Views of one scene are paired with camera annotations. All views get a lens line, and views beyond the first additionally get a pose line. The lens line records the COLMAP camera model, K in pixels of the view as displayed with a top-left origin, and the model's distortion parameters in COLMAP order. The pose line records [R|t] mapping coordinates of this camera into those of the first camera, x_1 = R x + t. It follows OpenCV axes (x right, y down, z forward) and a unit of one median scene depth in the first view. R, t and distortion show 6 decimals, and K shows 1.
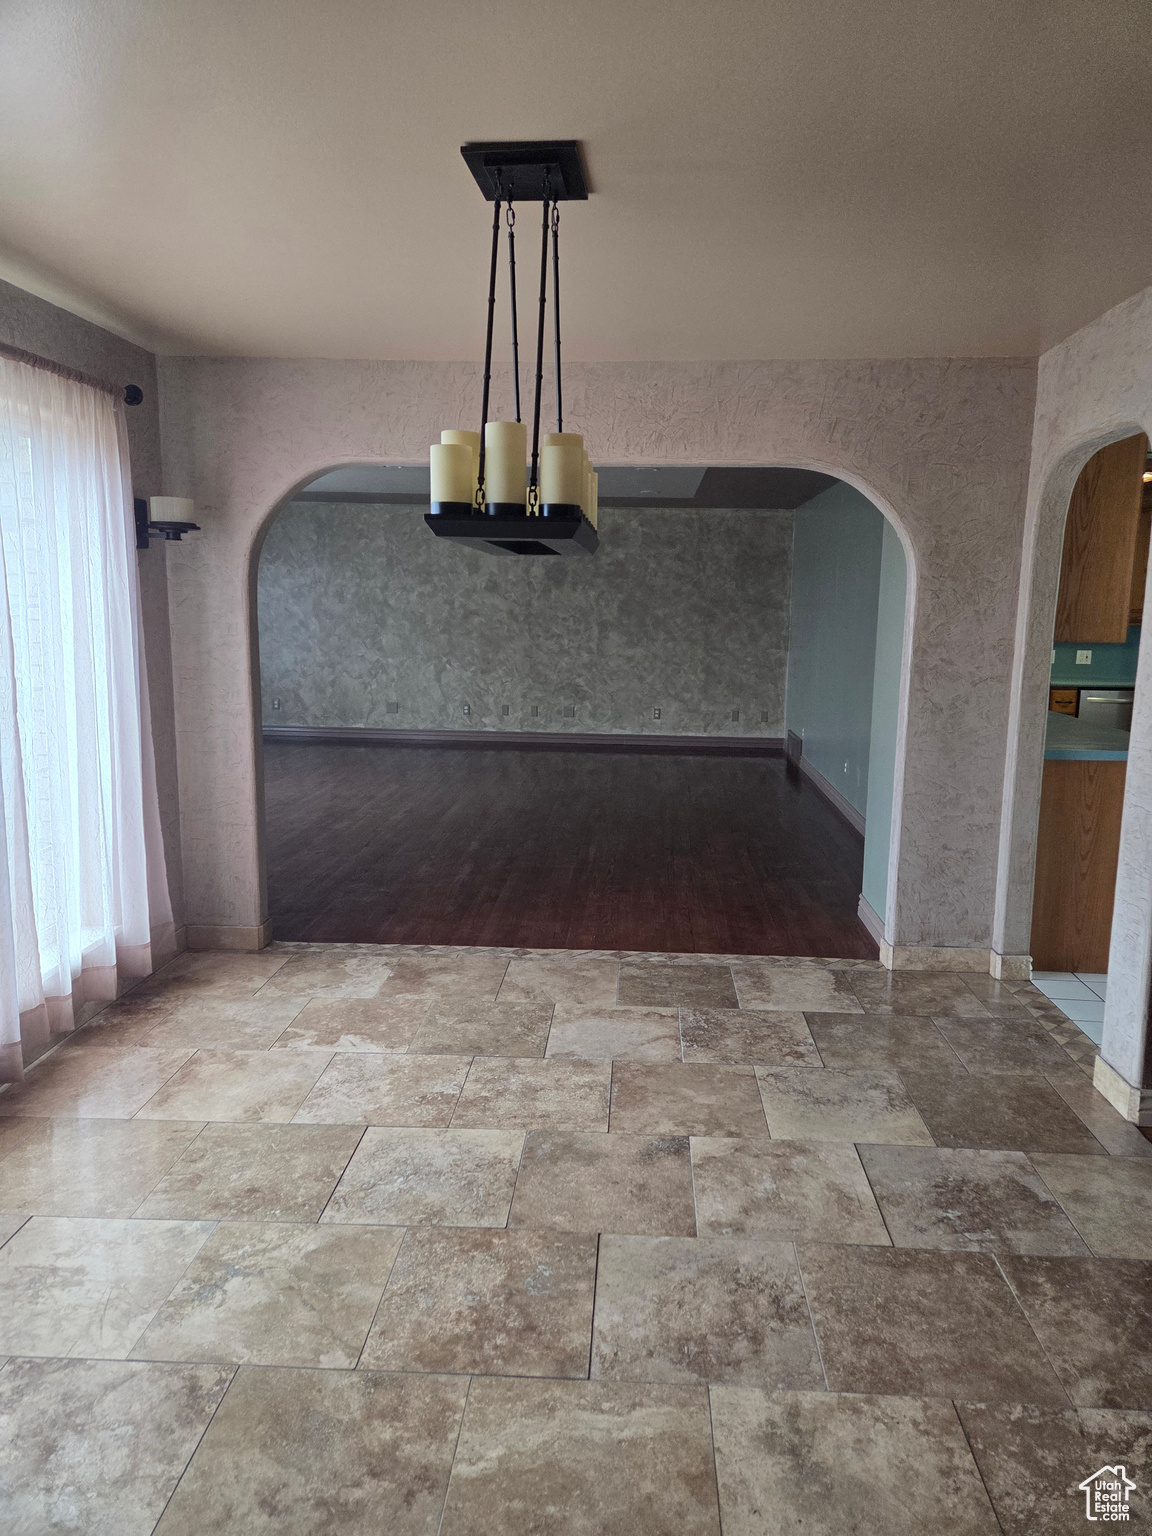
lens RADIAL K [[1029.4, 0, 586.1], [0, 1029.4, 763.6], [0, 0, 1]] dist [0.077530, -0.057245]
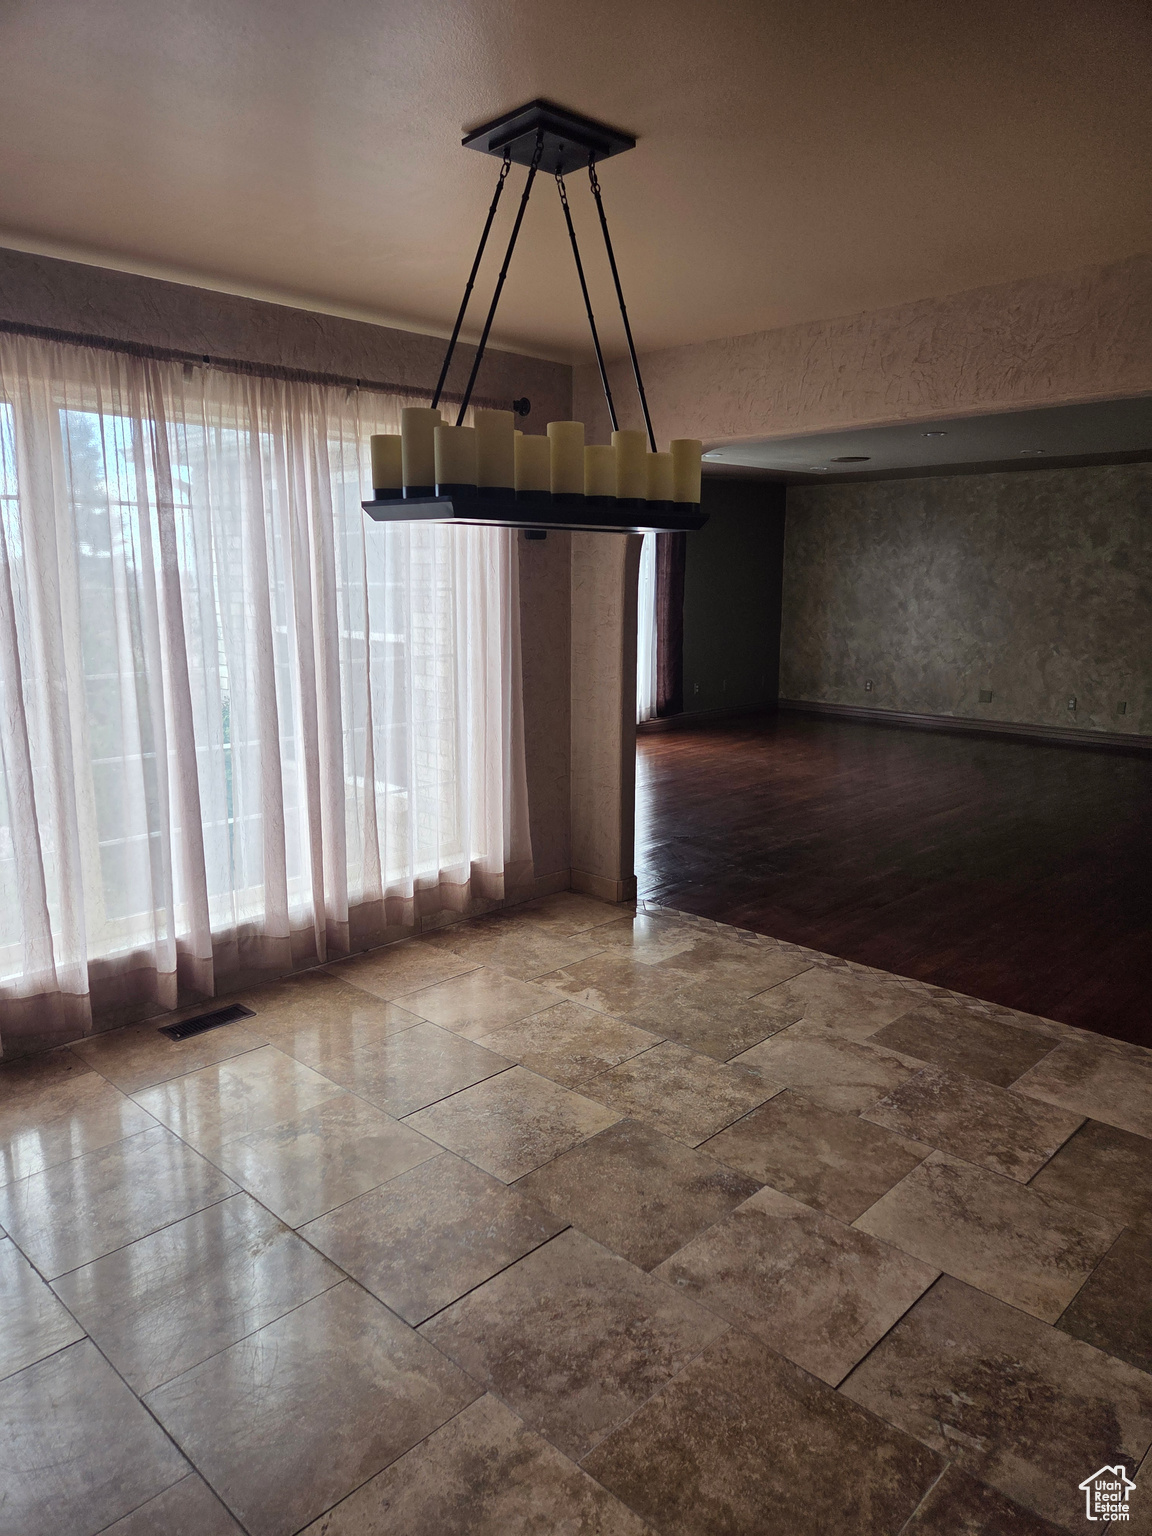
lens RADIAL K [[1029.4, 0, 574.1], [0, 1029.4, 771.3], [0, 0, 1]] dist [0.077530, -0.057245]
pose [[0.747140, 0.113276, -0.654943, 0.419915], [-0.097220, 0.993397, 0.060909, -0.024354], [0.657518, 0.018166, 0.753219, 0.174996]]
